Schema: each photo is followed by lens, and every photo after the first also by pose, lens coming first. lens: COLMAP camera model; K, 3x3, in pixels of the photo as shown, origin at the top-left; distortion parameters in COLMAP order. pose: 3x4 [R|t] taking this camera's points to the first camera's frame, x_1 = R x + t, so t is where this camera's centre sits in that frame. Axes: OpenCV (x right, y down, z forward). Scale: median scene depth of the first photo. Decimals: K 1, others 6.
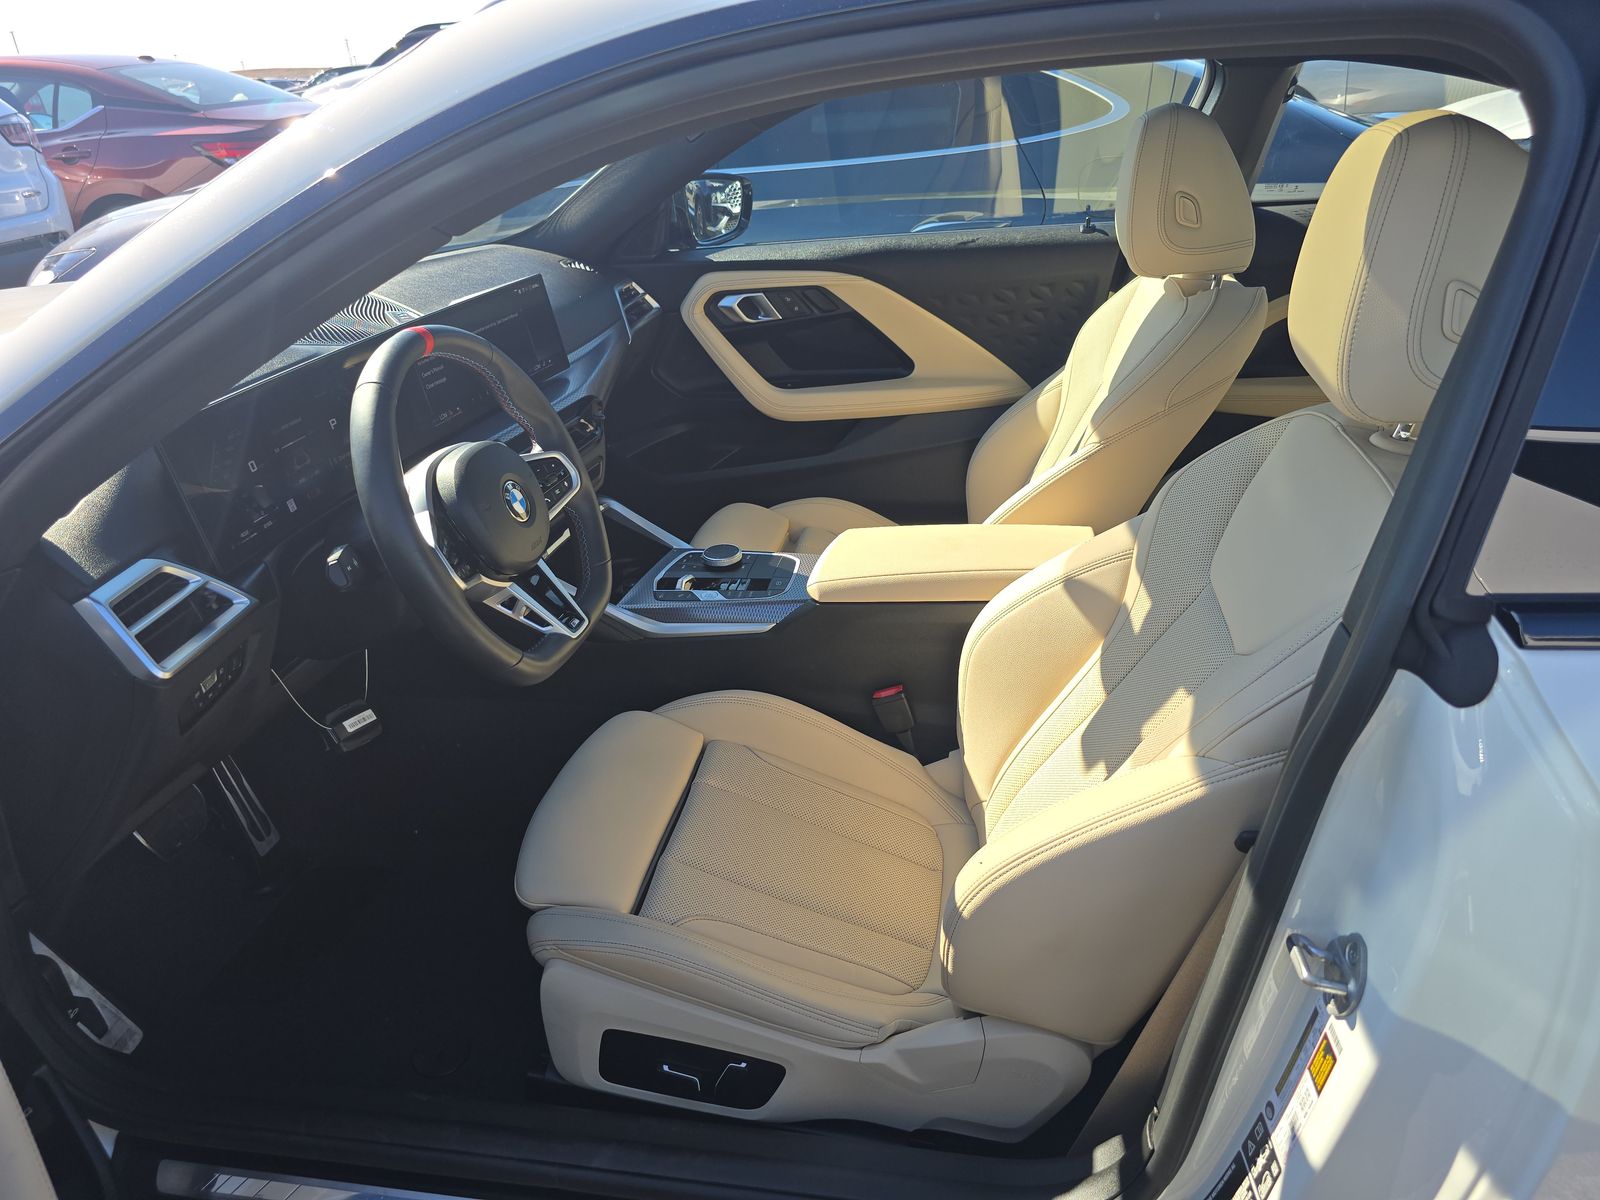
lens RADIAL K [[1113.3, 0, 800.0], [0, 1113.3, 600.0], [0, 0, 1]] dist [0.037520, -0.042221]
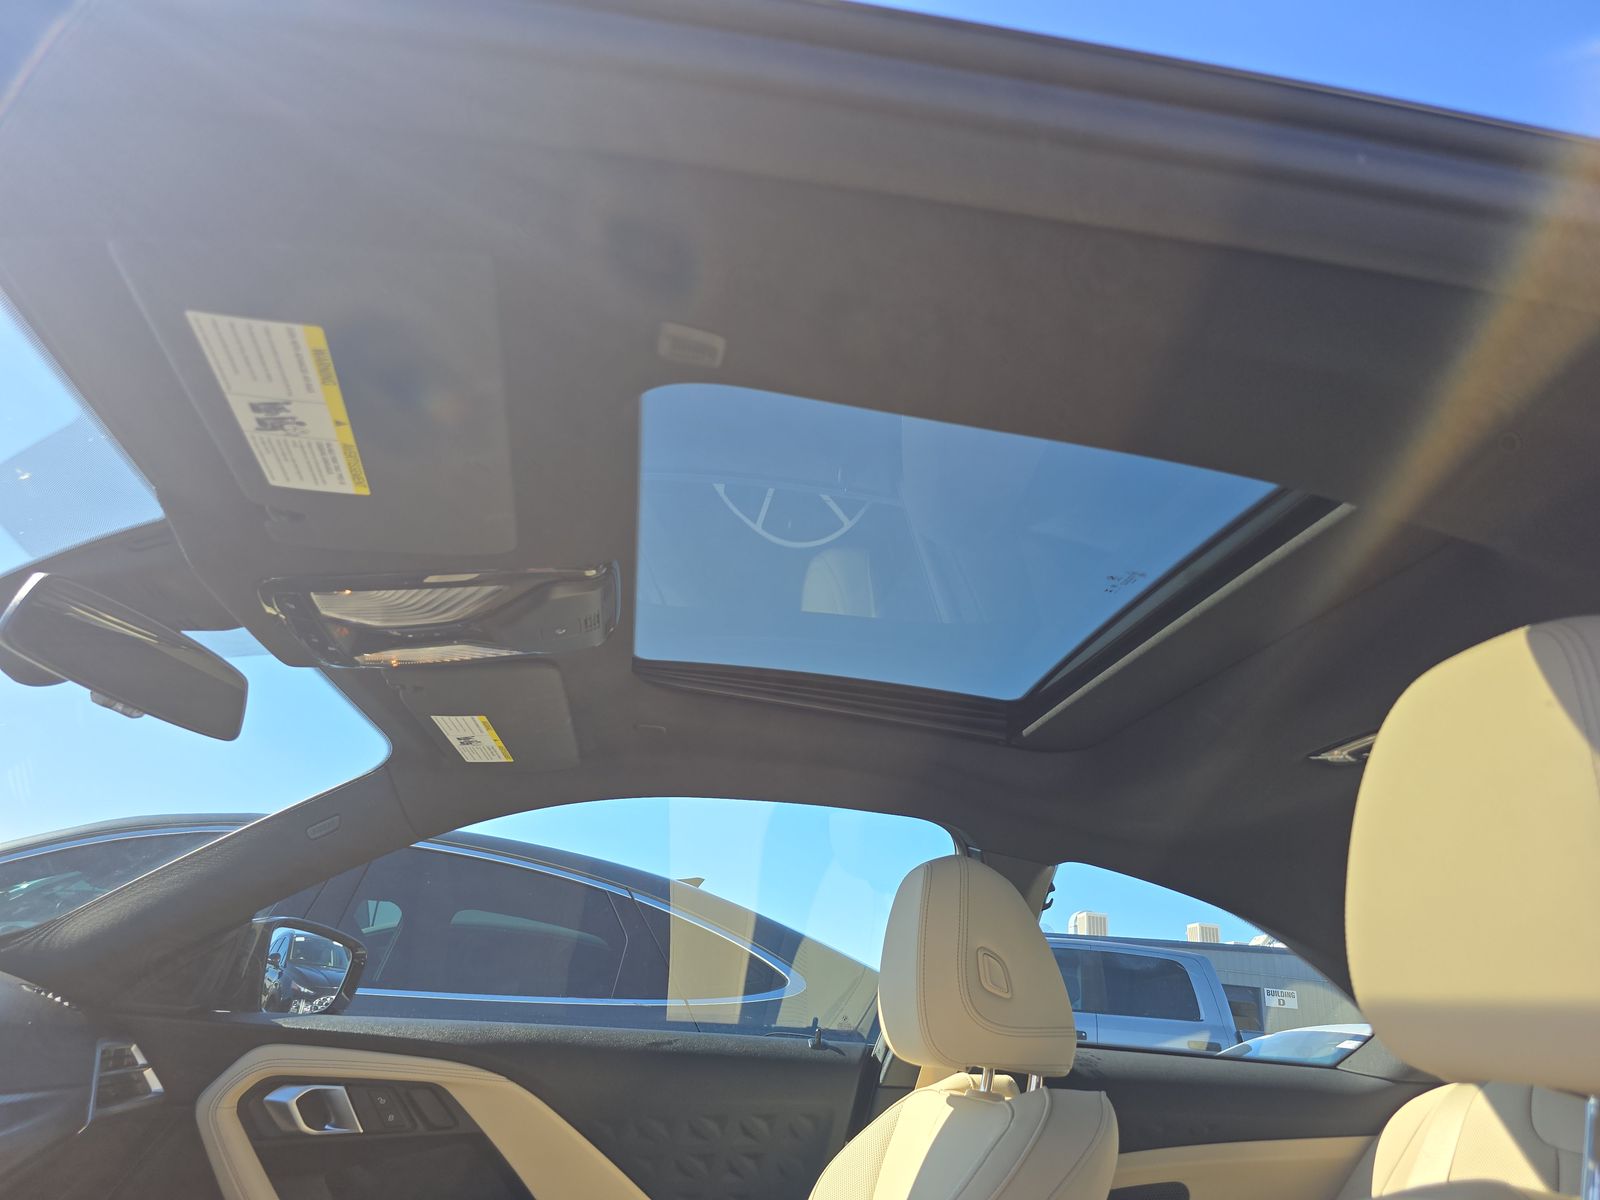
lens RADIAL K [[1084.0, 0, 800.0], [0, 1084.0, 600.0], [0, 0, 1]] dist [0.003653, 0.001266]
pose [[0.935952, 0.246083, 0.251867, -0.013902], [0.028102, 0.660791, -0.750044, 0.020590], [-0.351004, 0.709083, 0.611553, 0.318662]]
